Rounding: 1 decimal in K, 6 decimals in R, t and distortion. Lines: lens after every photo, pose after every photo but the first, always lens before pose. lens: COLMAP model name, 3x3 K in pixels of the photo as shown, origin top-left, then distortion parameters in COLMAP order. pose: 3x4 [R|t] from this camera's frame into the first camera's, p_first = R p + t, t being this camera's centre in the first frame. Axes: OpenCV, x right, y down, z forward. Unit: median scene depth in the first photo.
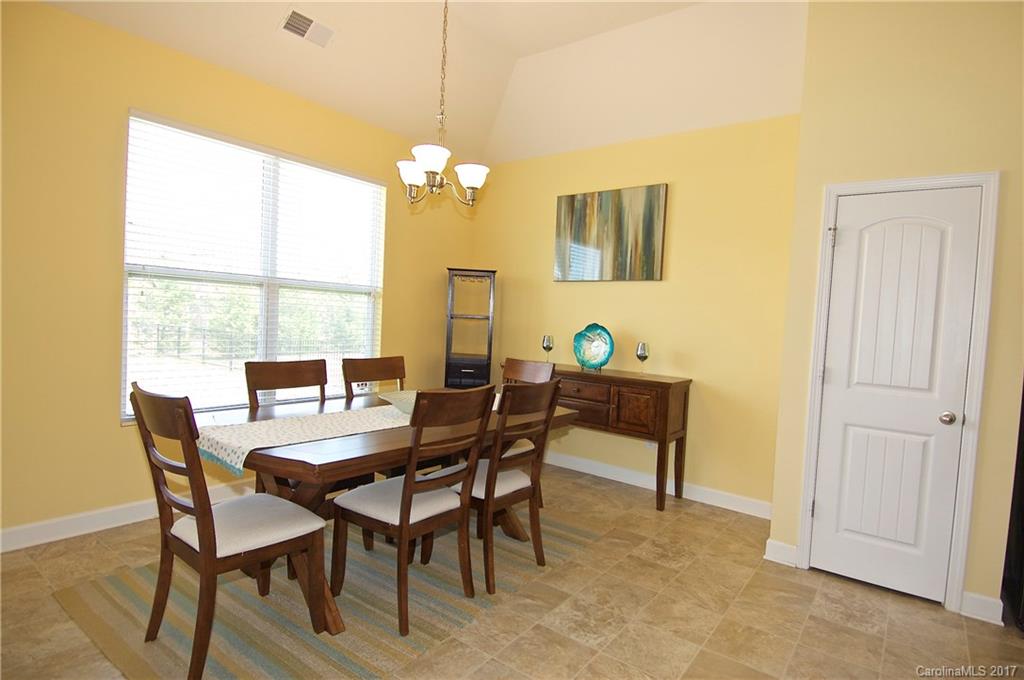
lens RADIAL K [[525.0, 0, 525.4], [0, 525.0, 346.0], [0, 0, 1]] dist [0.002553, -0.011938]
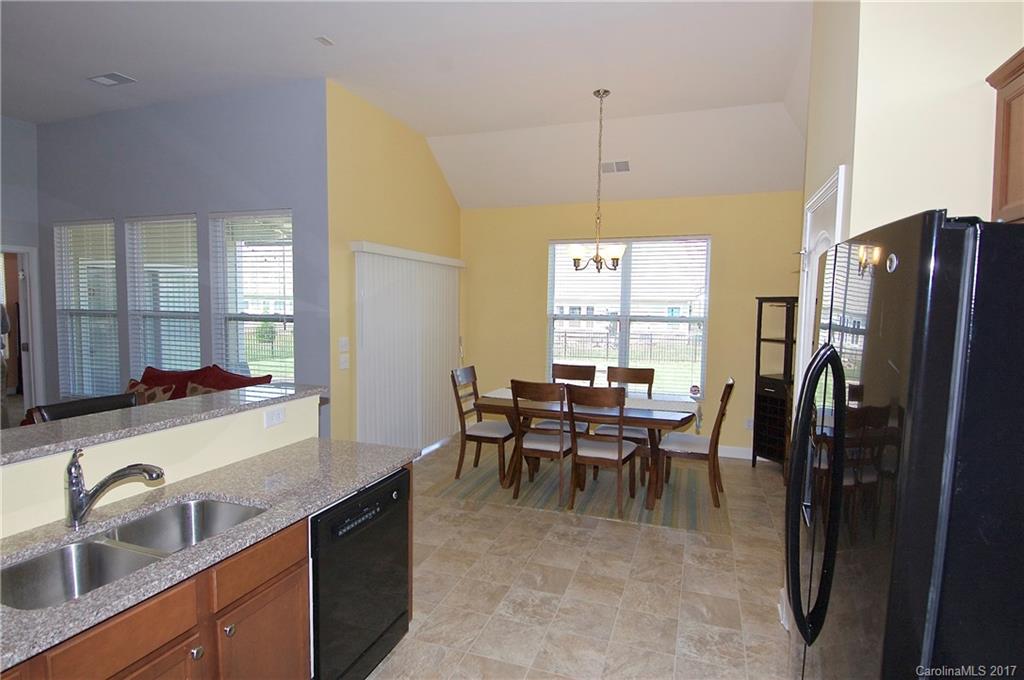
lens RADIAL K [[525.0, 0, 510.3], [0, 525.0, 340.4], [0, 0, 1]] dist [0.002553, -0.011938]
pose [[0.282329, 0.021034, -0.959087, 1.053562], [-0.047833, 0.998825, 0.007825, -0.052443], [0.958124, 0.043667, 0.283004, 0.222977]]
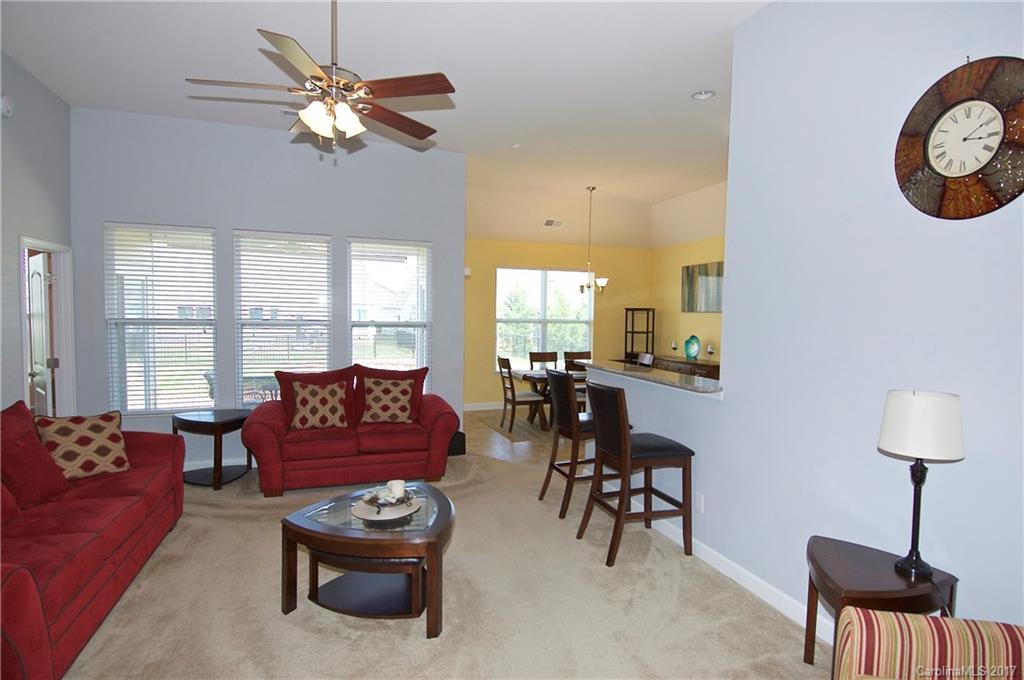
lens RADIAL K [[525.0, 0, 515.5], [0, 525.0, 338.1], [0, 0, 1]] dist [0.002553, -0.011938]
pose [[0.818210, -0.014756, -0.574730, 0.866794], [0.000338, 0.999683, -0.025185, 0.018854], [0.574919, 0.020412, 0.817955, -1.147765]]
